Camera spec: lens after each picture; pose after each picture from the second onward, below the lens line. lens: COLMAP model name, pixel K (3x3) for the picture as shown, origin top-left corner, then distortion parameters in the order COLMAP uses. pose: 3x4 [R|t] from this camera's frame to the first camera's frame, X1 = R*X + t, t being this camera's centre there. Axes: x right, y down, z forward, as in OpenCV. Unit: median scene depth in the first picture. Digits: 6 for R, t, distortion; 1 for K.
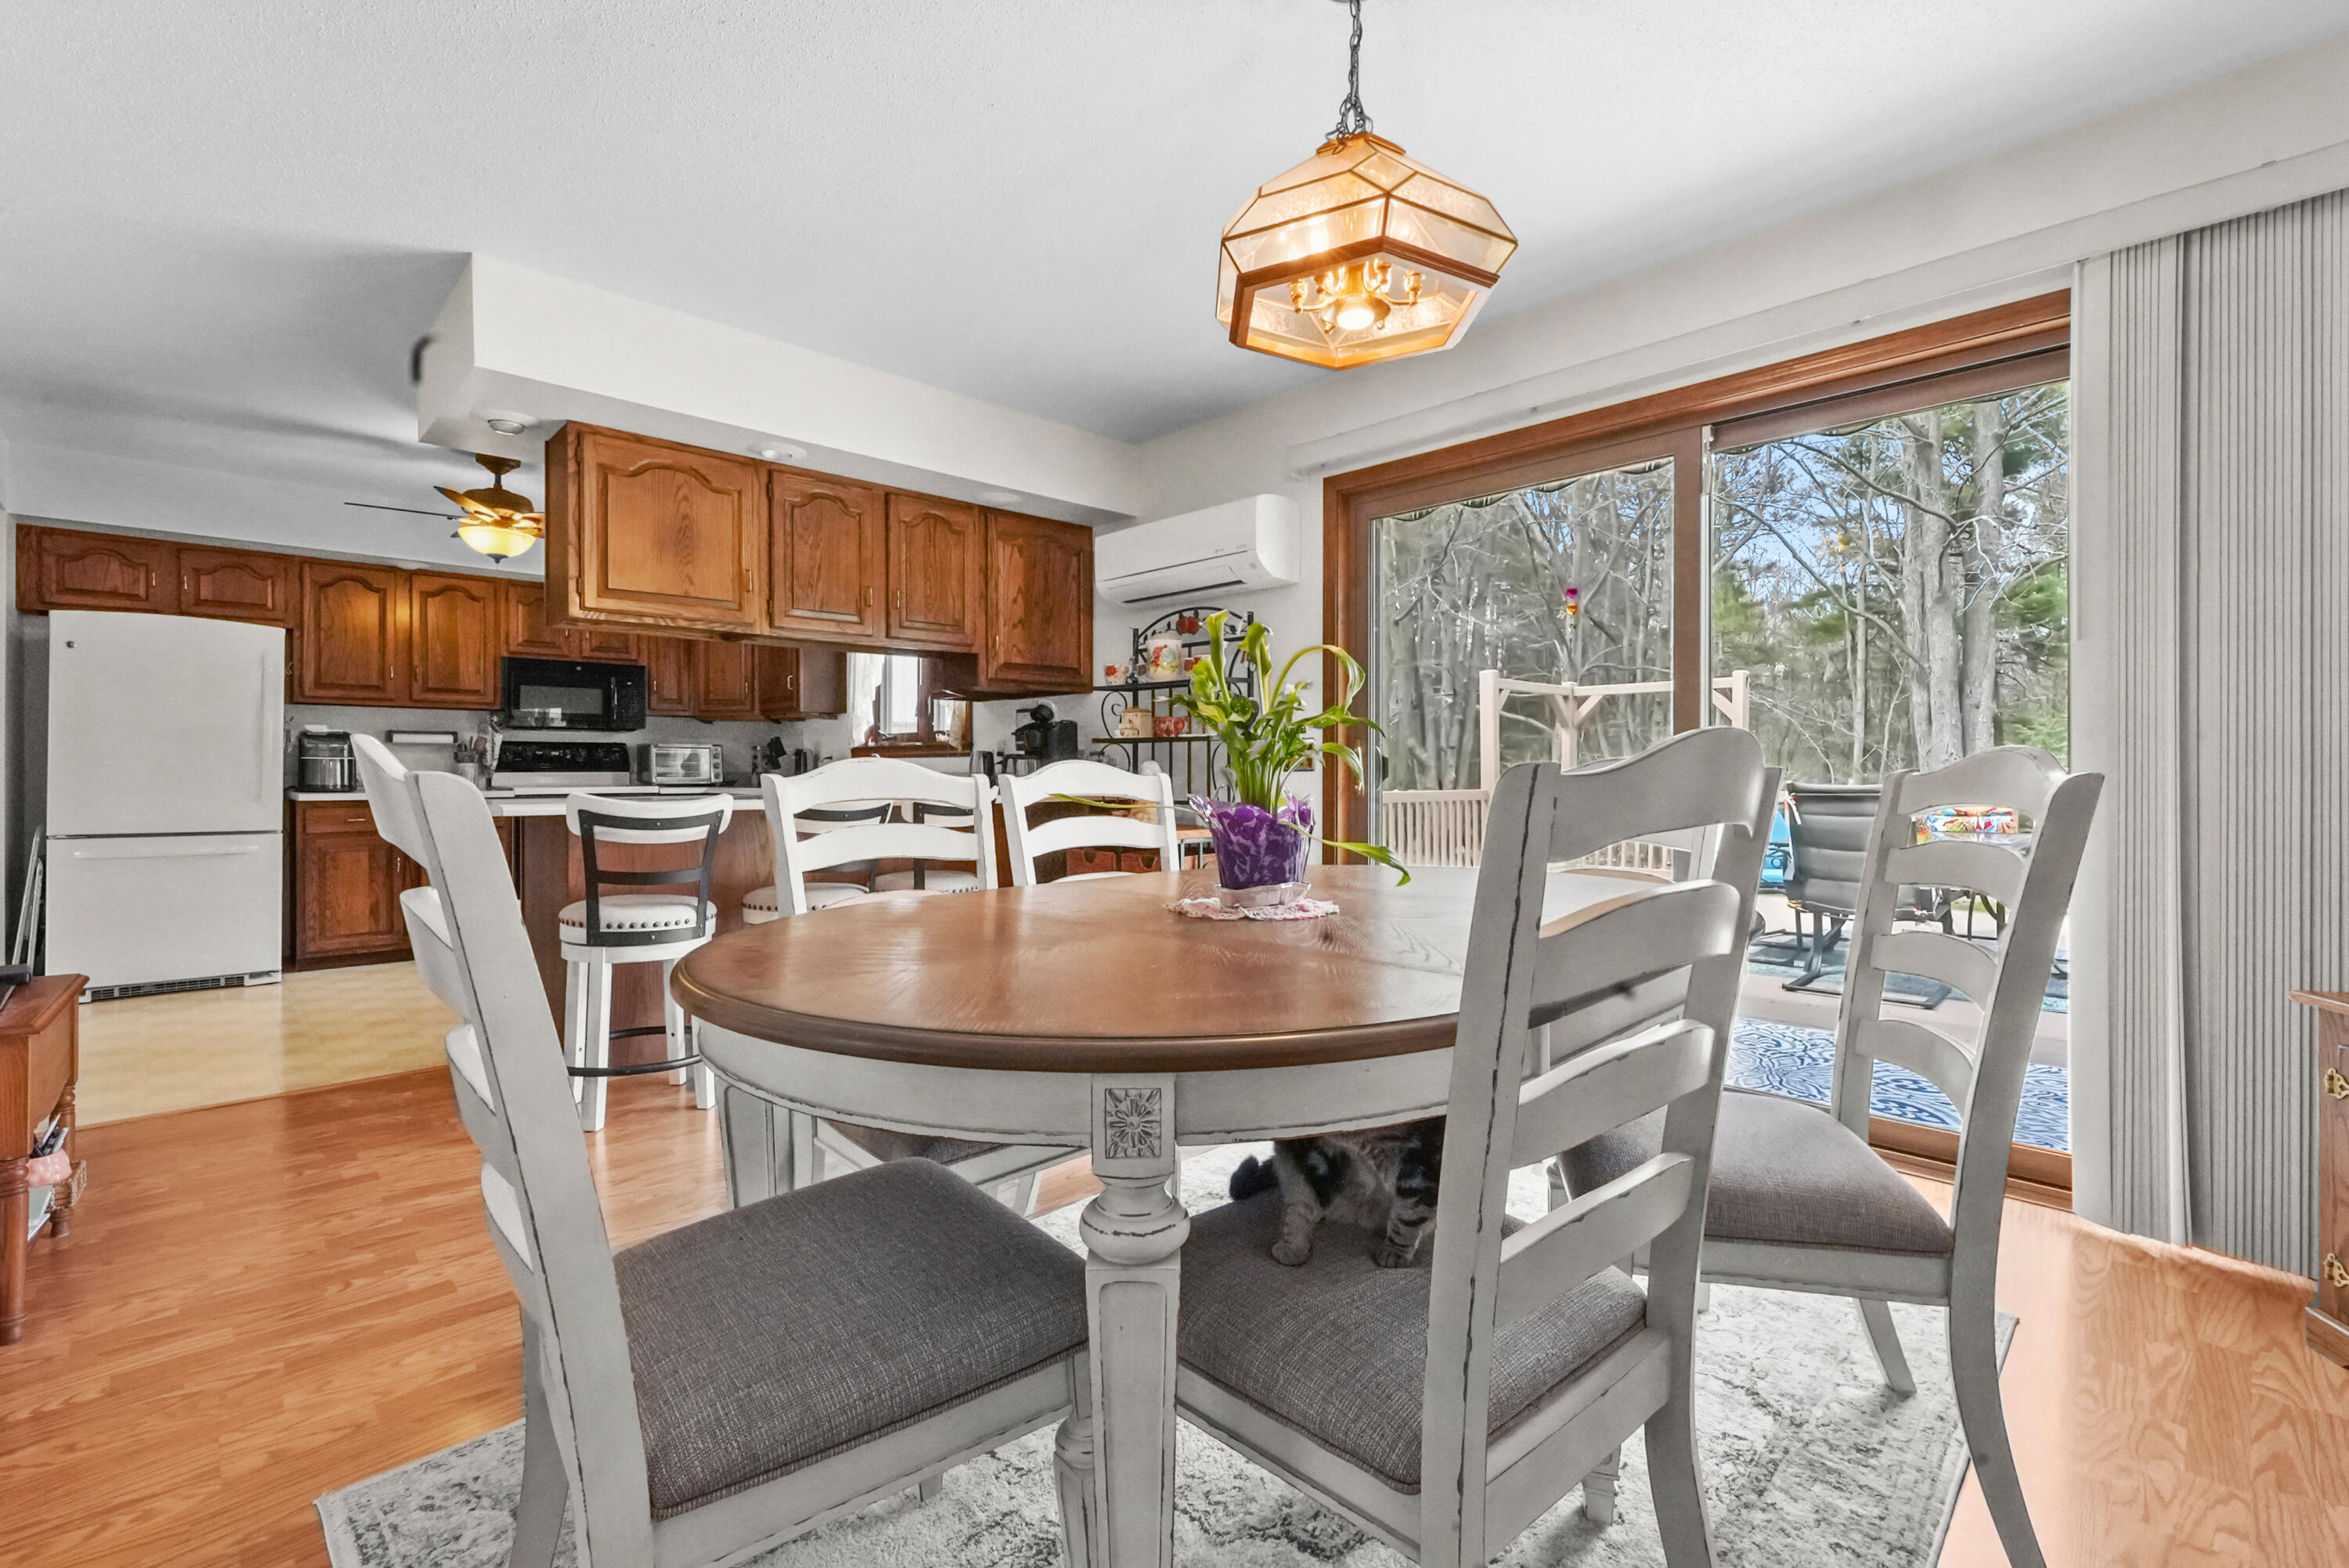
lens RADIAL K [[1013.3, 0, 1173.5], [0, 1013.3, 774.5], [0, 0, 1]] dist [-0.000715, -0.000452]
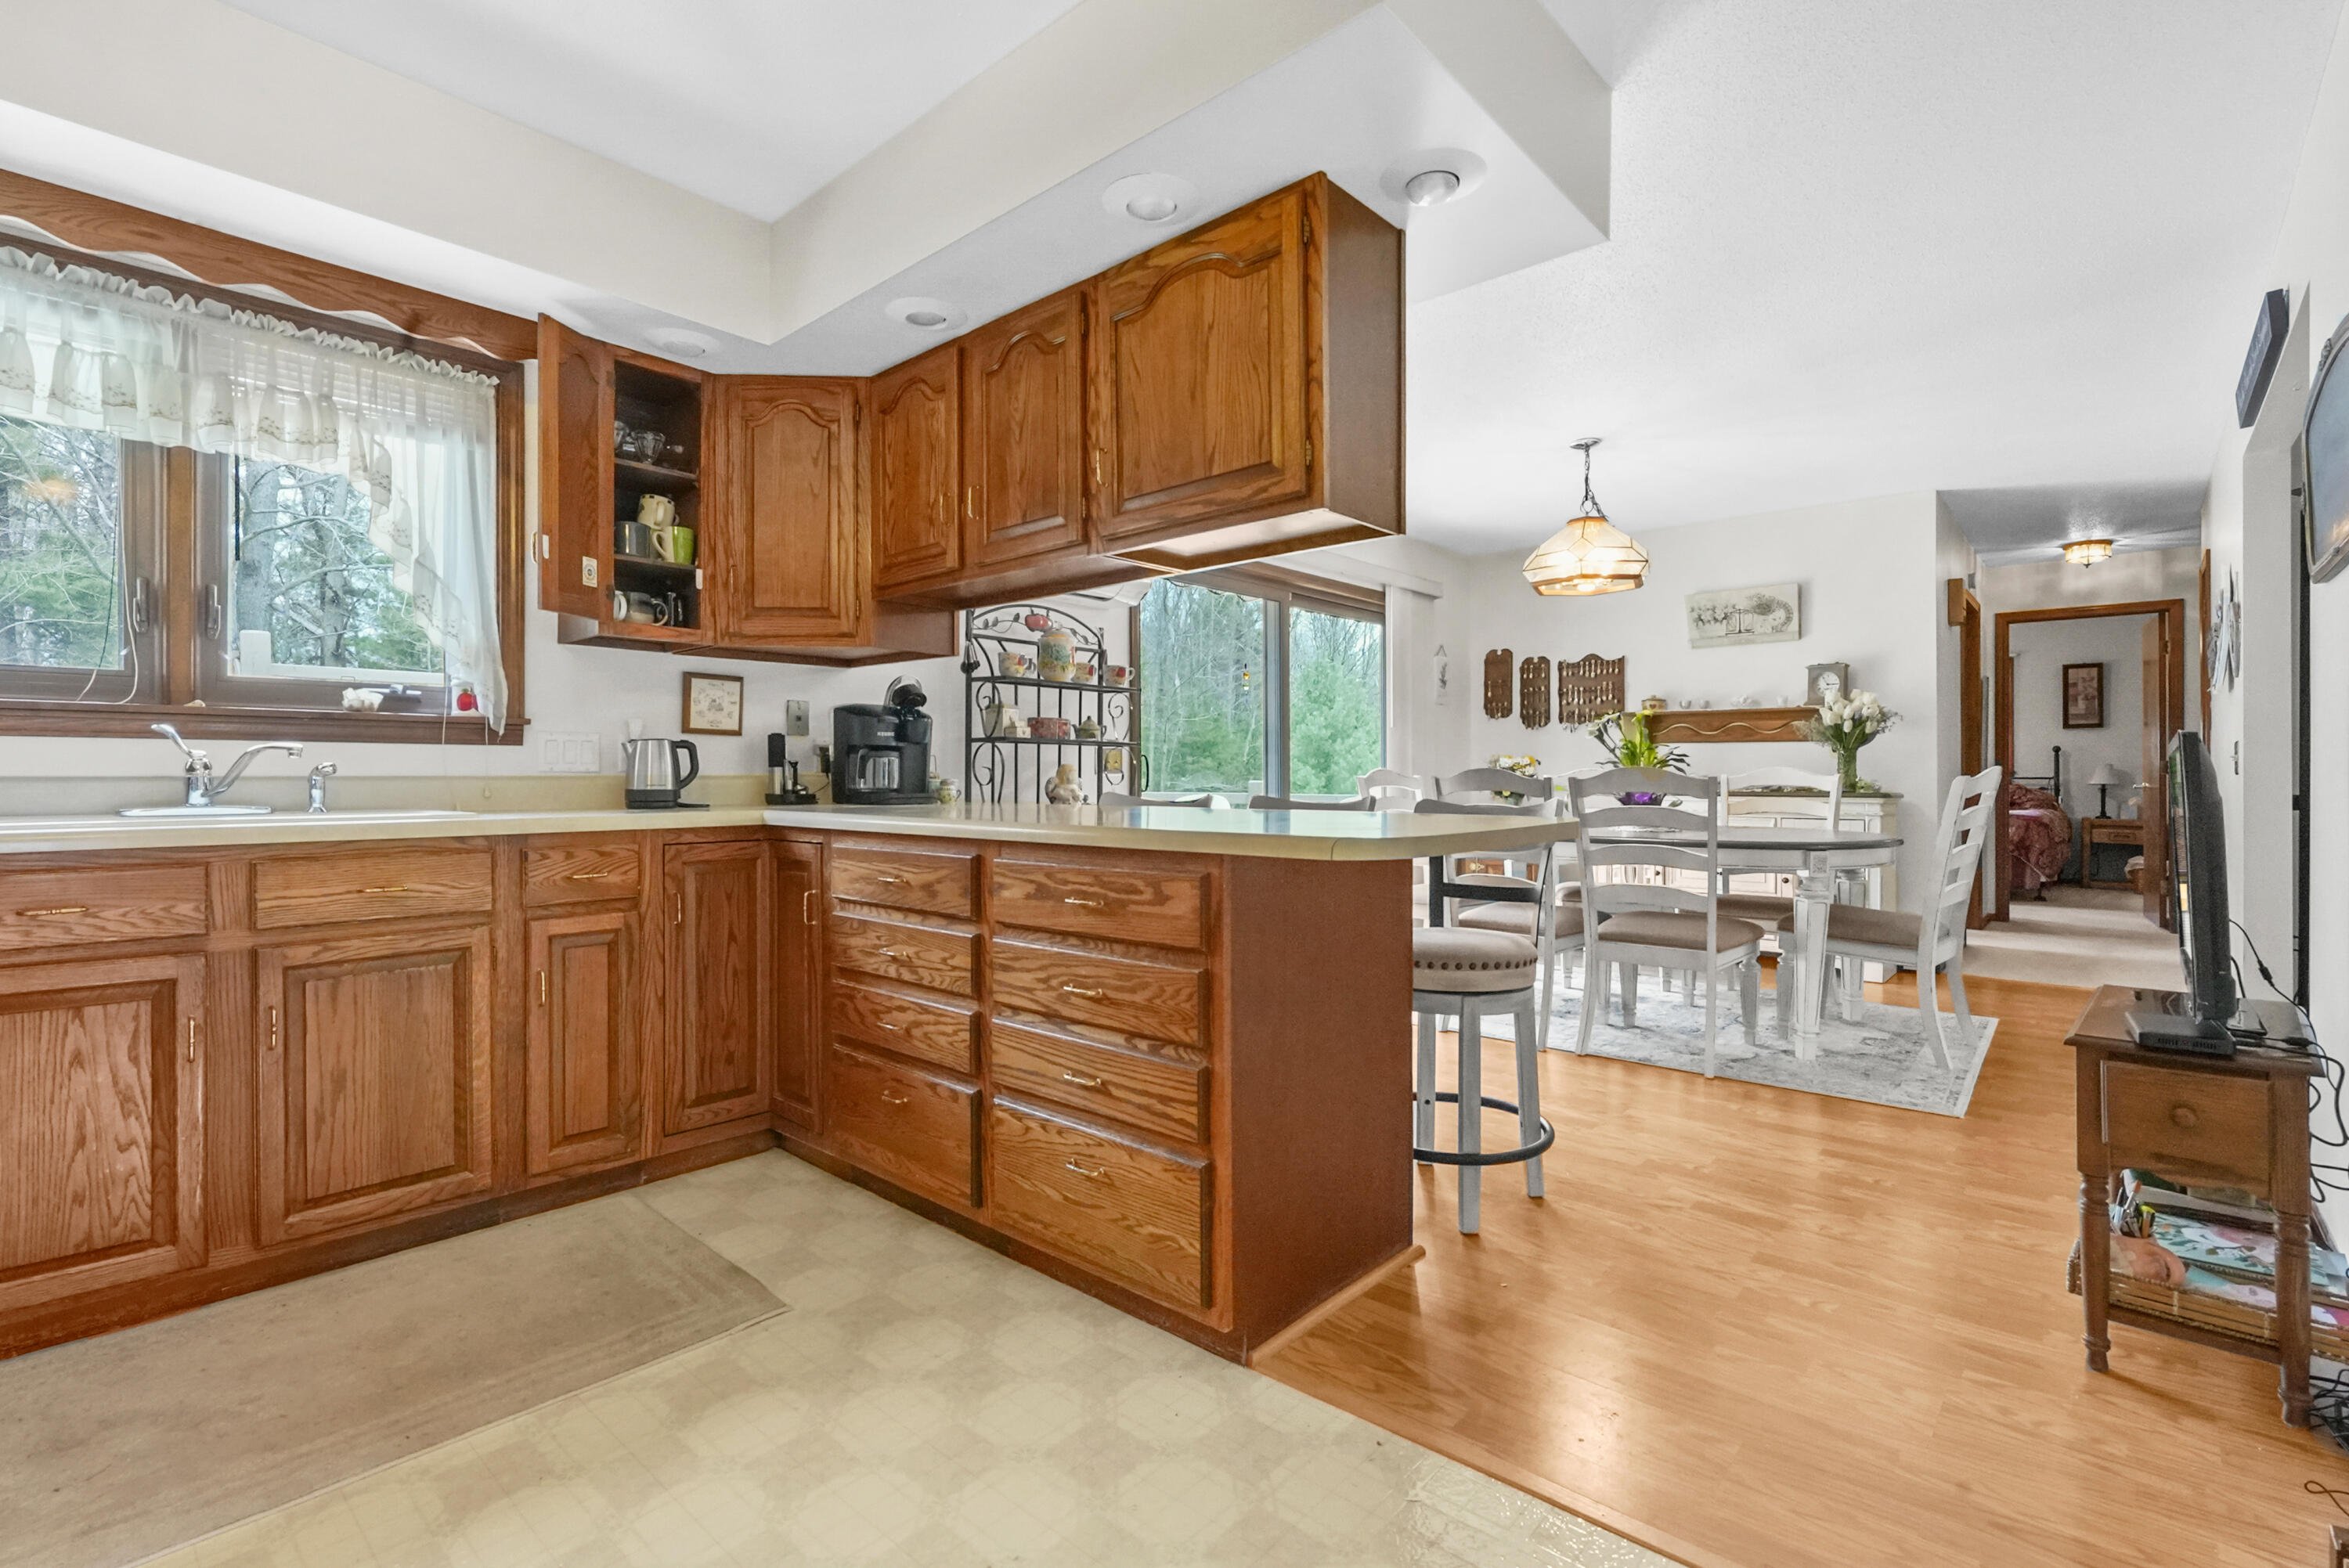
lens RADIAL K [[1059.5, 0, 1174.7], [0, 1059.5, 777.5], [0, 0, 1]] dist [-0.002128, -0.000379]
pose [[-0.055383, 0.000985, 0.998465, -0.778007], [0.003086, 0.999995, -0.000815, -0.000439], [-0.998460, 0.003036, -0.055385, 0.727290]]
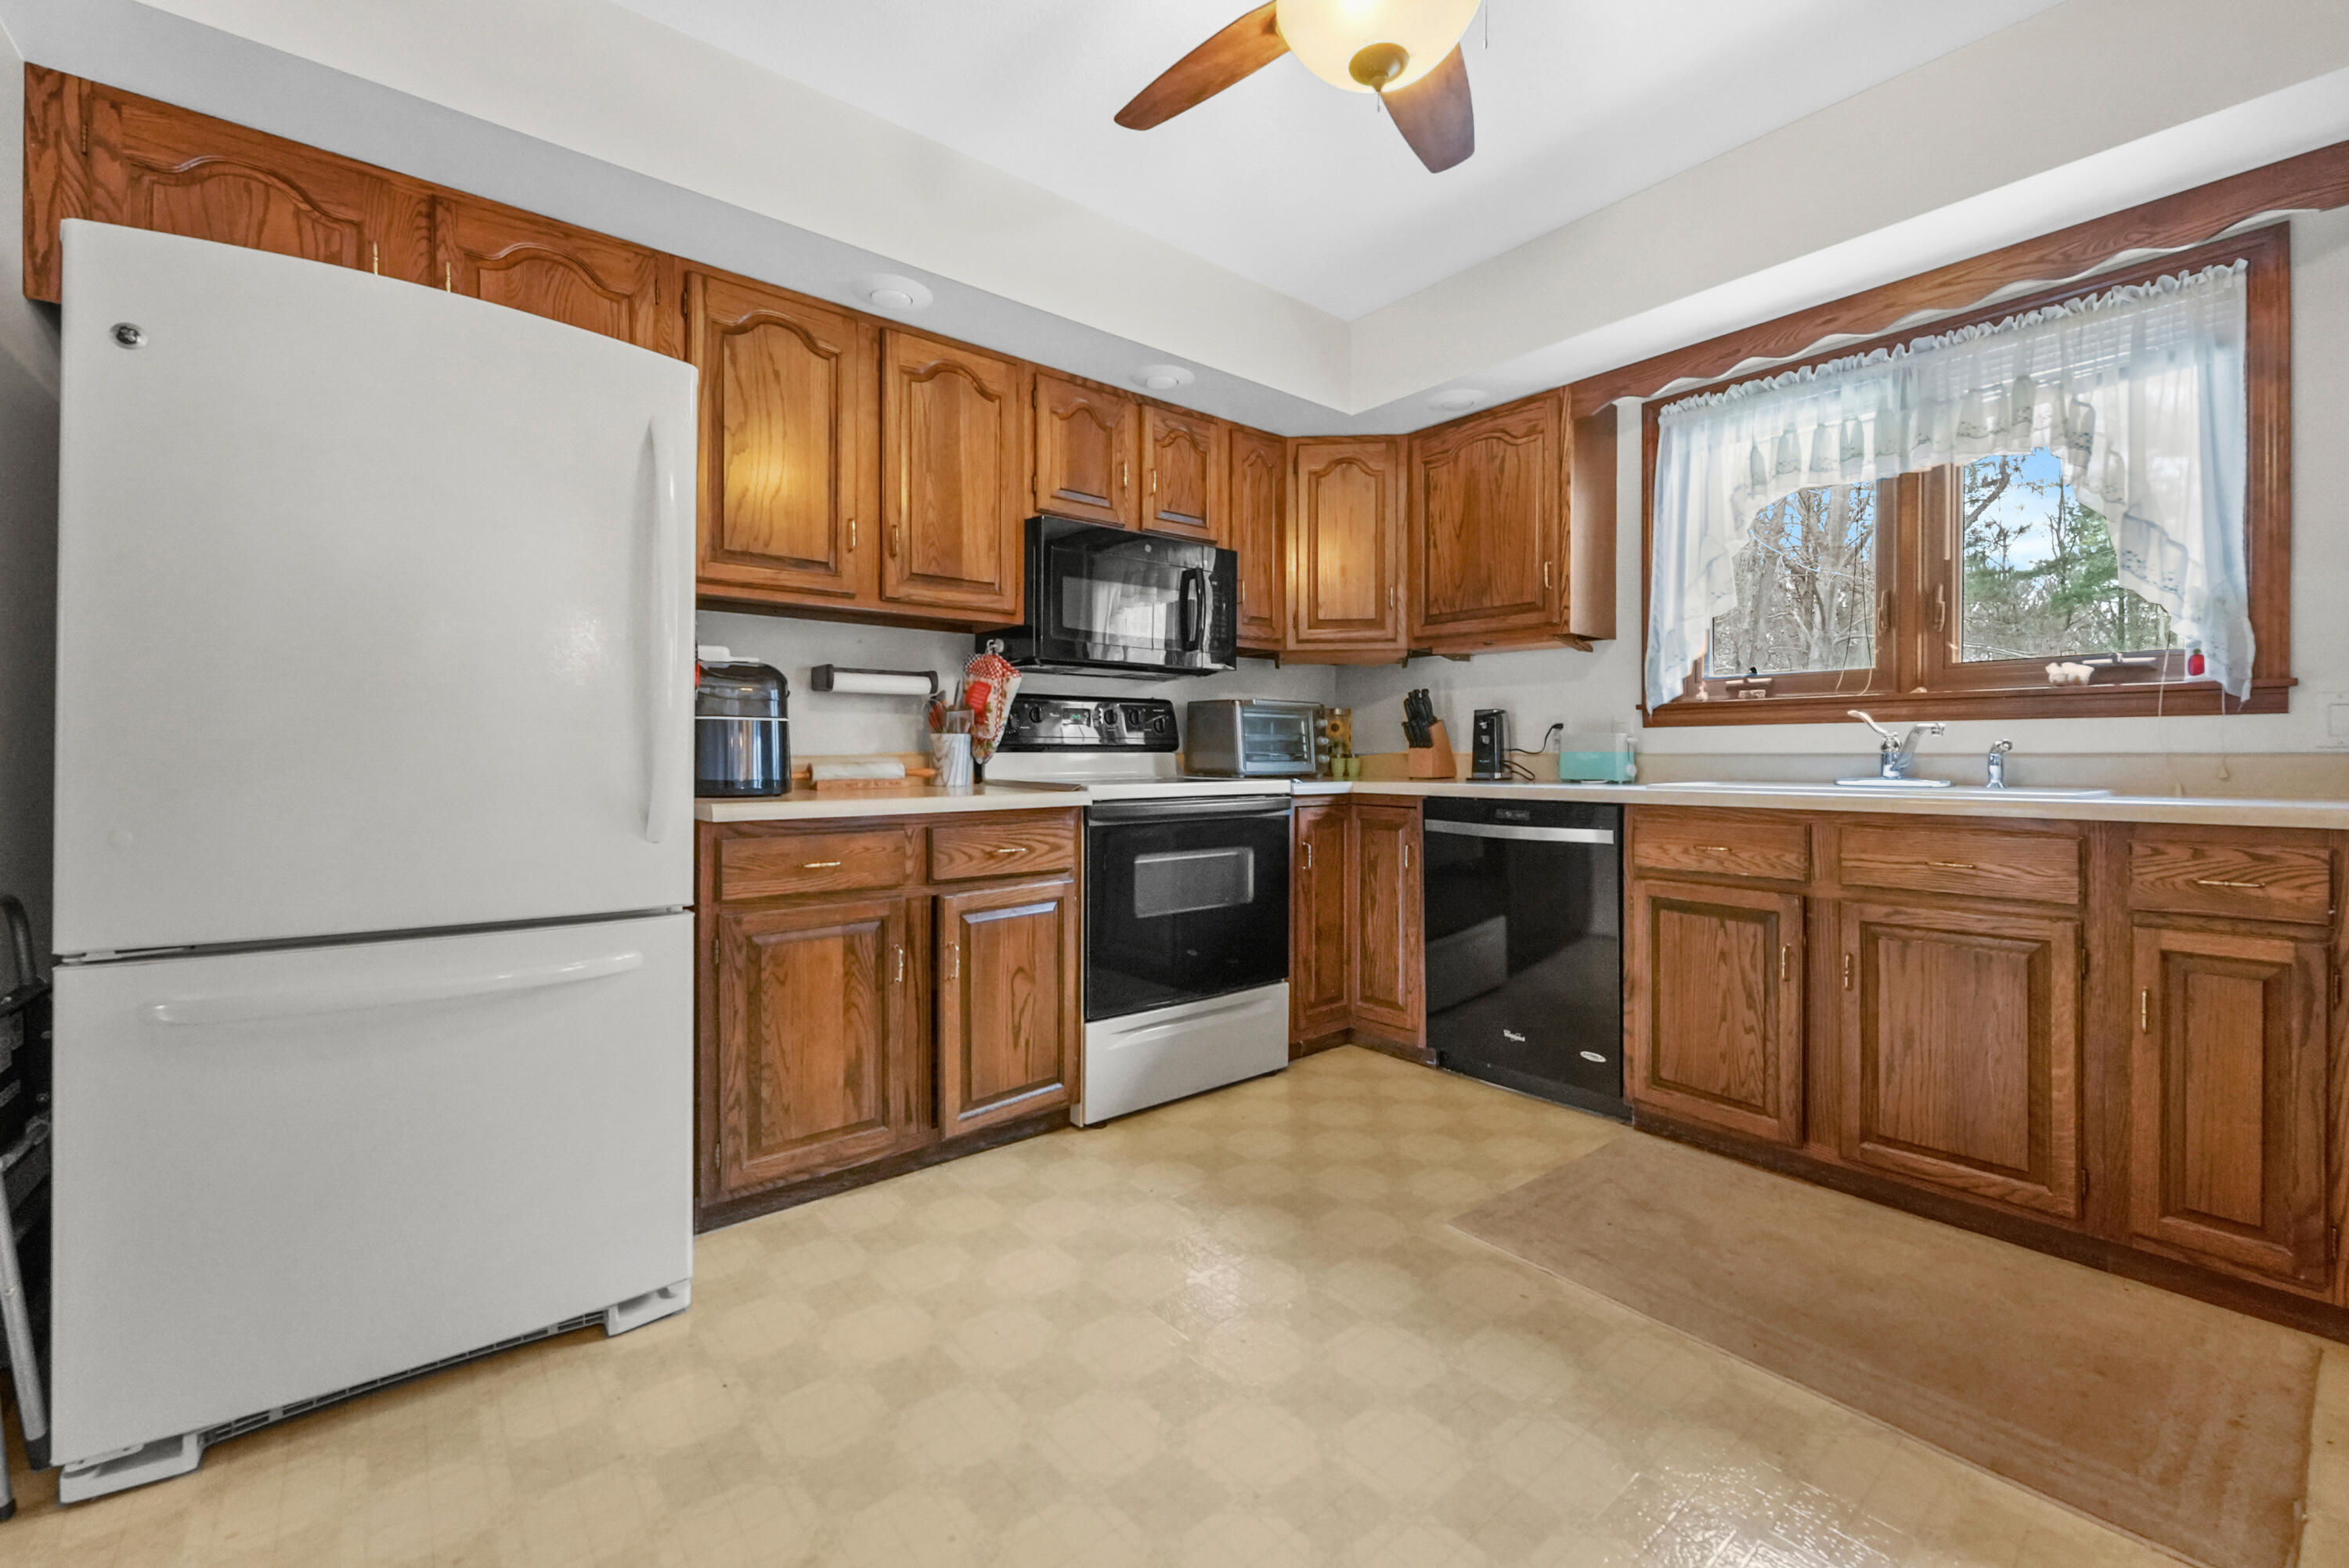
lens RADIAL K [[958.2, 0, 1184.4], [0, 958.2, 757.0], [0, 0, 1]] dist [0.000650, 0.000077]
pose [[0.996273, 0.001655, -0.086237, -0.605081], [-0.001561, 0.999998, 0.001150, -0.000582], [0.086238, -0.001011, 0.996274, 0.599245]]
